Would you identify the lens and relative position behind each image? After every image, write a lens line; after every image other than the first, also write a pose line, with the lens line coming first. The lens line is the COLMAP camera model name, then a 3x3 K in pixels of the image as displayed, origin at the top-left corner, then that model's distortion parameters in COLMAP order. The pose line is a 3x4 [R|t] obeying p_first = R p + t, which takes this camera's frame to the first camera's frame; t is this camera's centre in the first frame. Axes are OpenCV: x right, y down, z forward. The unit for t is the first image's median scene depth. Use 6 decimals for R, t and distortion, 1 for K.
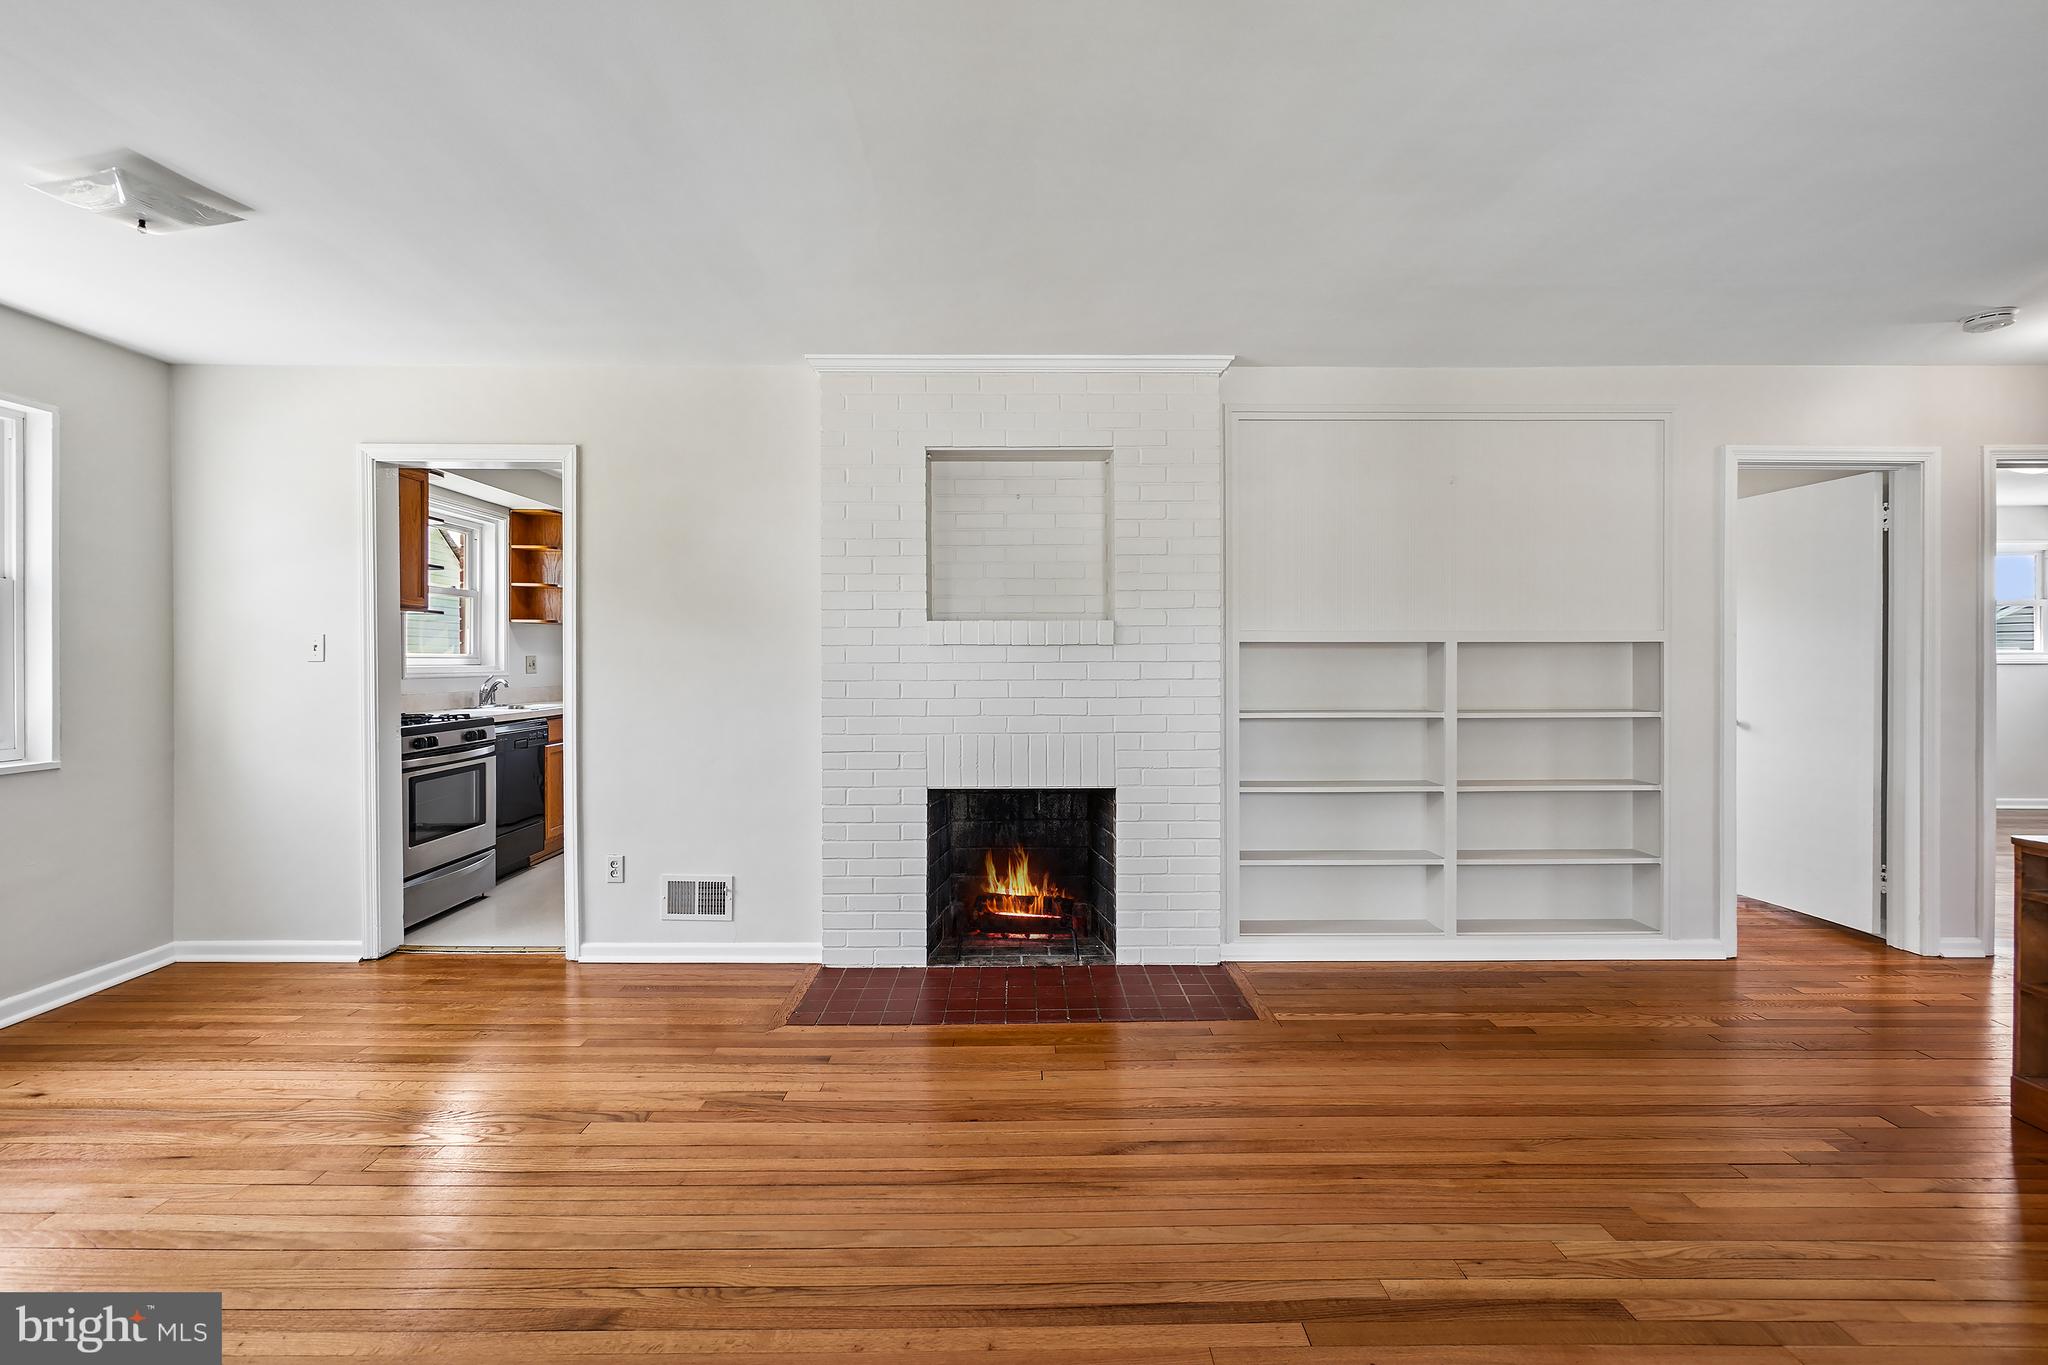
lens RADIAL K [[888.5, 0, 1020.7], [0, 888.5, 663.1], [0, 0, 1]] dist [-0.011563, 0.004448]
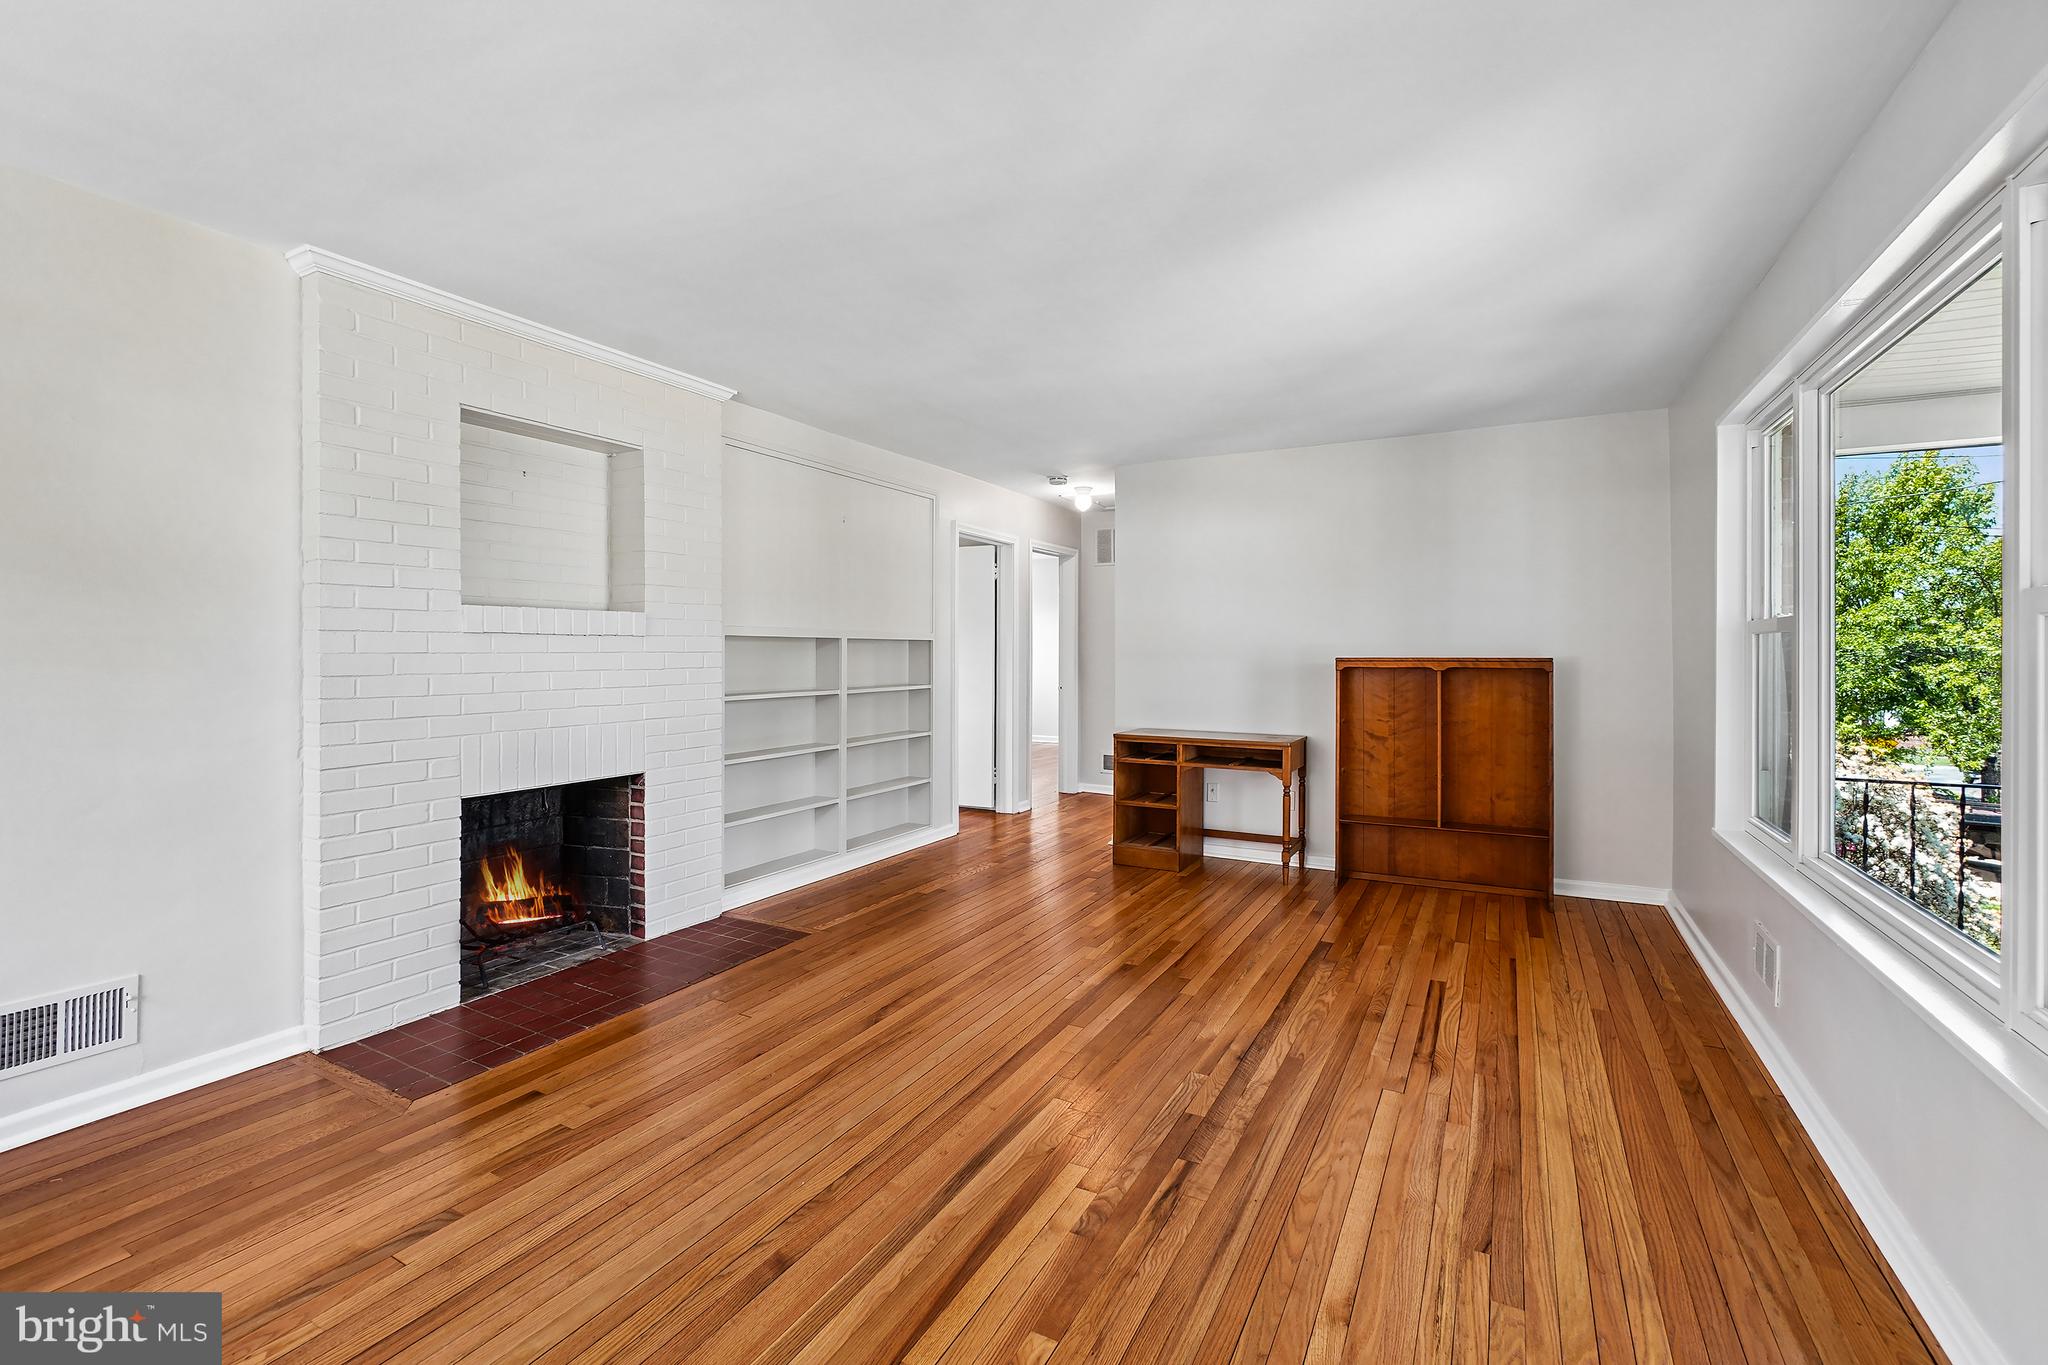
lens RADIAL K [[888.5, 0, 1023.0], [0, 888.5, 654.3], [0, 0, 1]] dist [-0.011563, 0.004448]
pose [[0.477764, 0.000000, 0.878488, -0.592462], [-0.000065, 1.000000, 0.000036, 0.000649], [-0.878488, -0.000074, 0.477764, 0.104800]]
